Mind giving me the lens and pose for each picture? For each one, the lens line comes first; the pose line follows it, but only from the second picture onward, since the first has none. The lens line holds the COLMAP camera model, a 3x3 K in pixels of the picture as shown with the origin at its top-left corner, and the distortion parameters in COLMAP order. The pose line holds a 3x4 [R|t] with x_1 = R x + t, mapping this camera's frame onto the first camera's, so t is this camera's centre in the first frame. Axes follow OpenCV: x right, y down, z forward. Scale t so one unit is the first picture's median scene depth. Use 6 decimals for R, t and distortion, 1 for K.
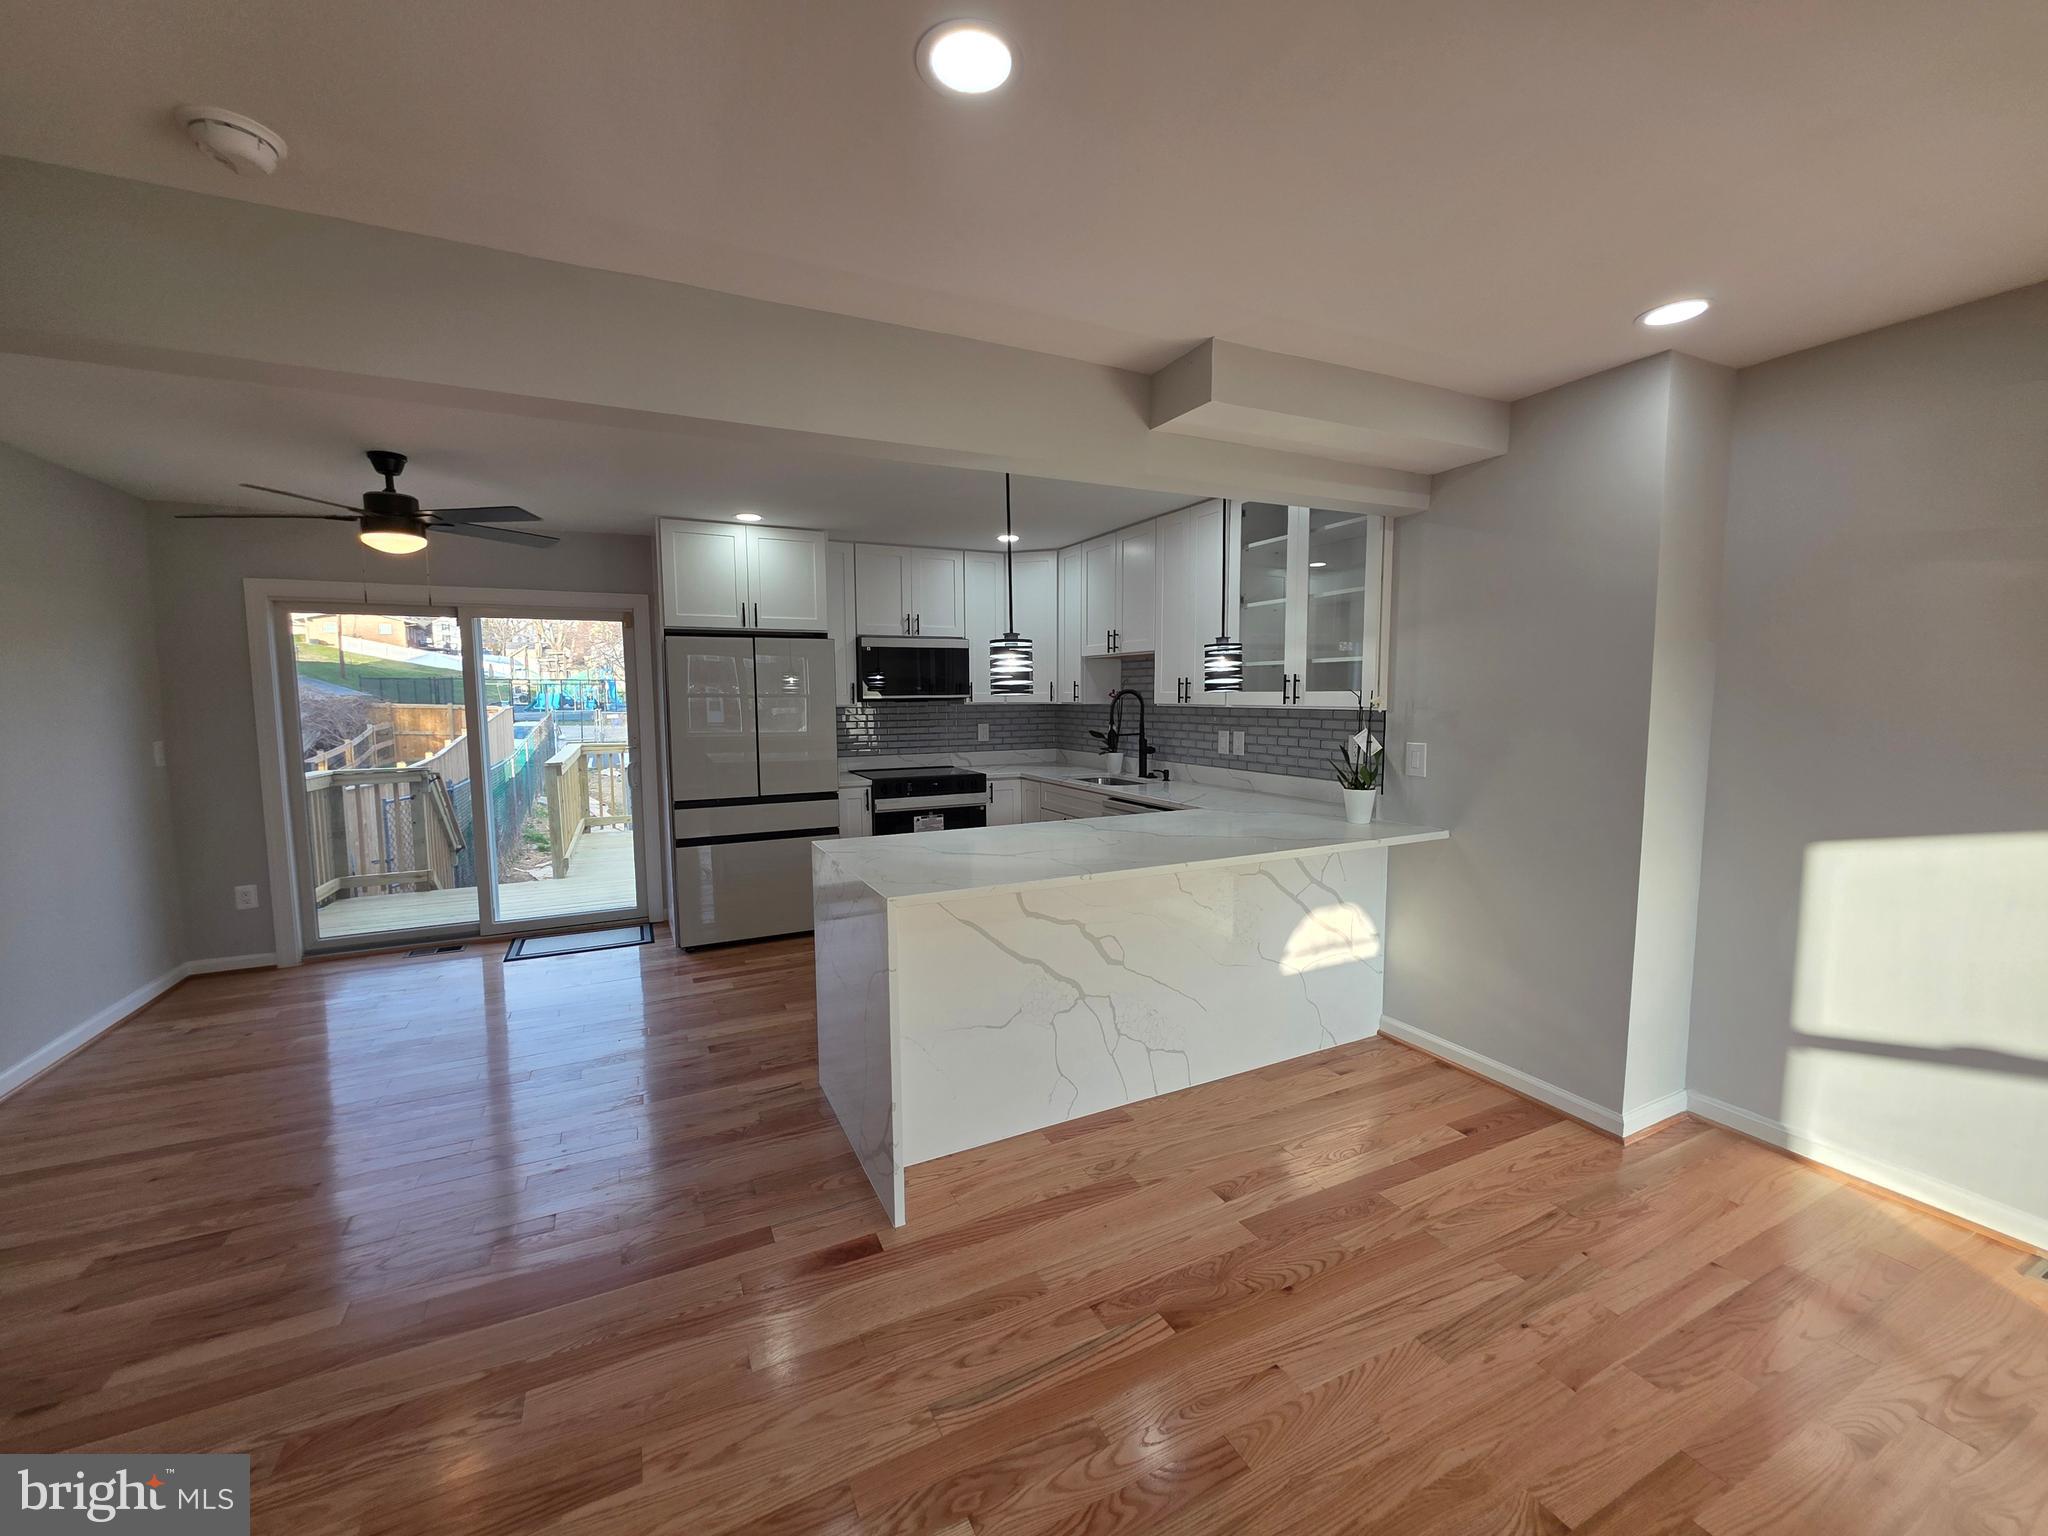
lens RADIAL K [[816.6, 0, 1030.4], [0, 816.6, 771.3], [0, 0, 1]] dist [0.002566, -0.000119]
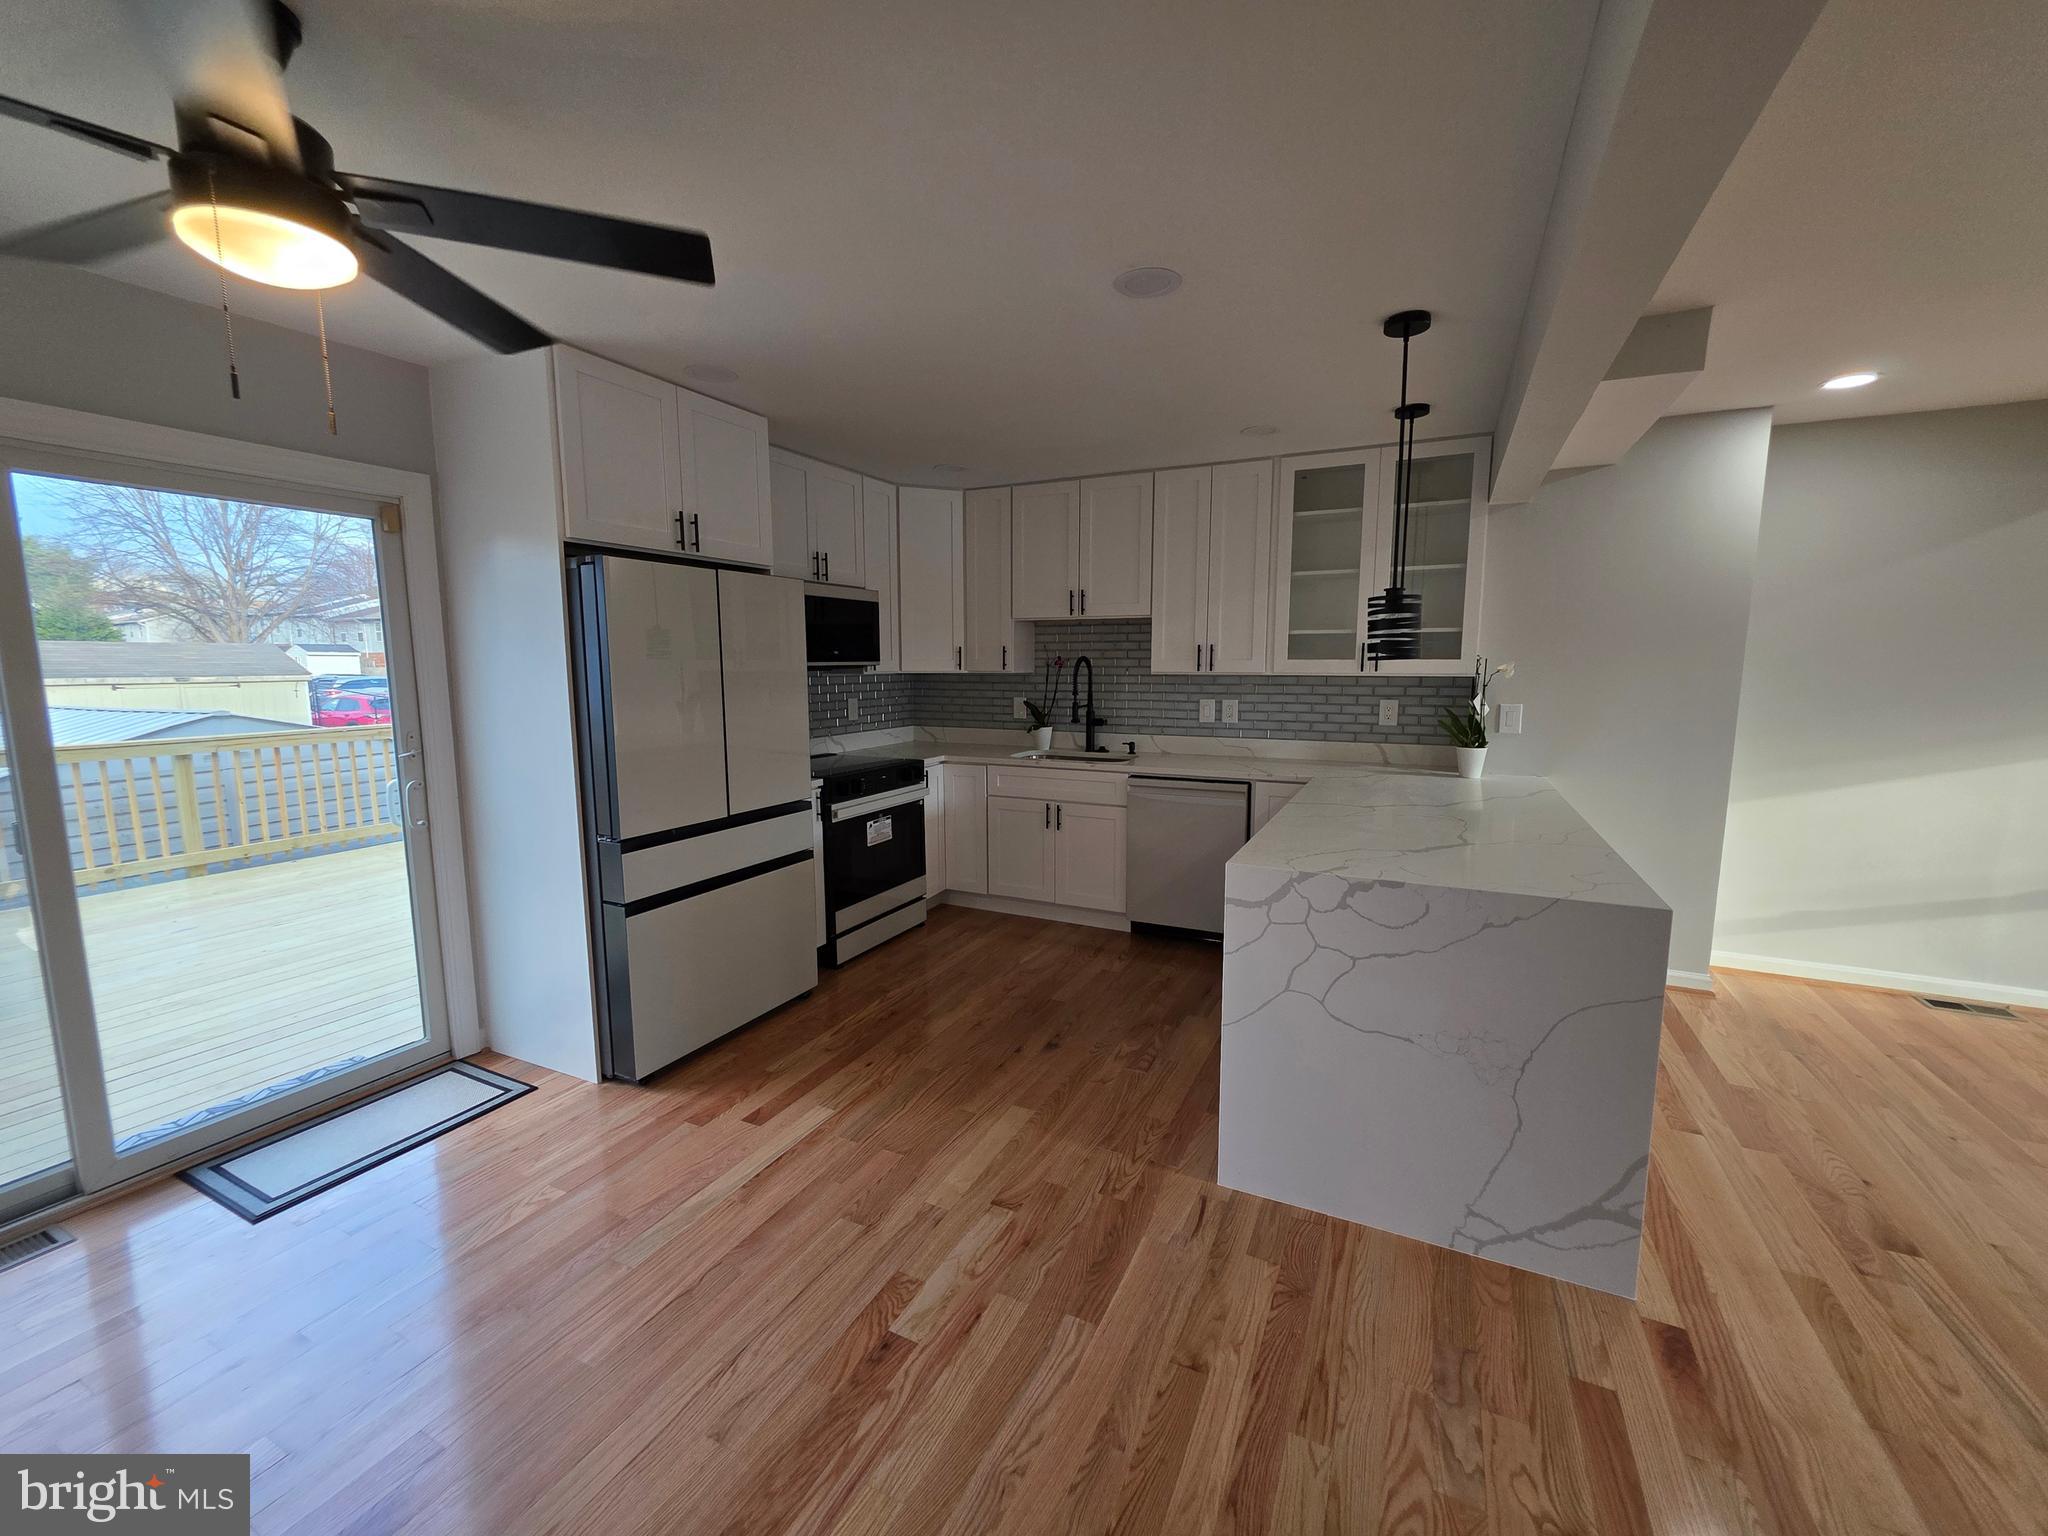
lens RADIAL K [[816.6, 0, 1030.8], [0, 816.6, 765.0], [0, 0, 1]] dist [0.002566, -0.000119]
pose [[0.792235, -0.070948, 0.606077, -0.562403], [0.053995, 0.997473, 0.046186, -0.028456], [-0.607822, -0.003865, 0.794064, 0.358891]]
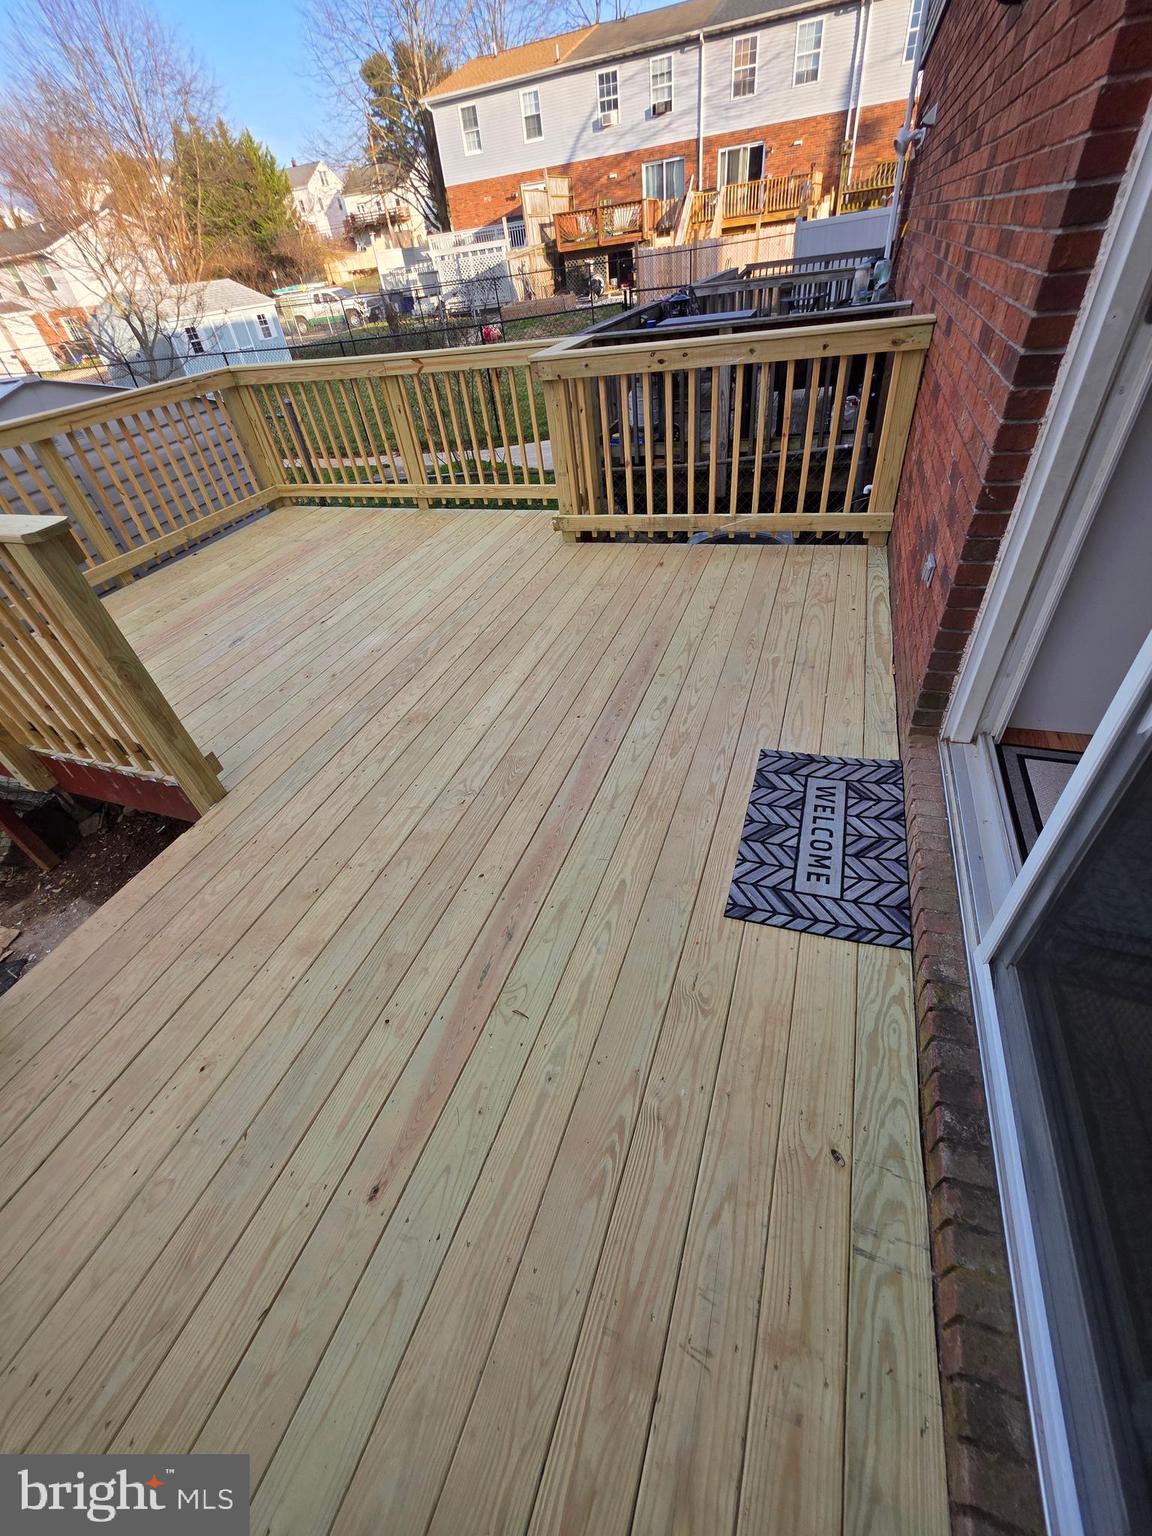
lens RADIAL K [[612.5, 0, 571.1], [0, 612.5, 768.0], [0, 0, 1]] dist [0.002566, -0.000119]
pose [[0.717023, -0.498039, 0.487683, -0.969908], [0.164974, 0.801012, 0.575468, -0.063130], [-0.677246, -0.332169, 0.656508, 1.085785]]
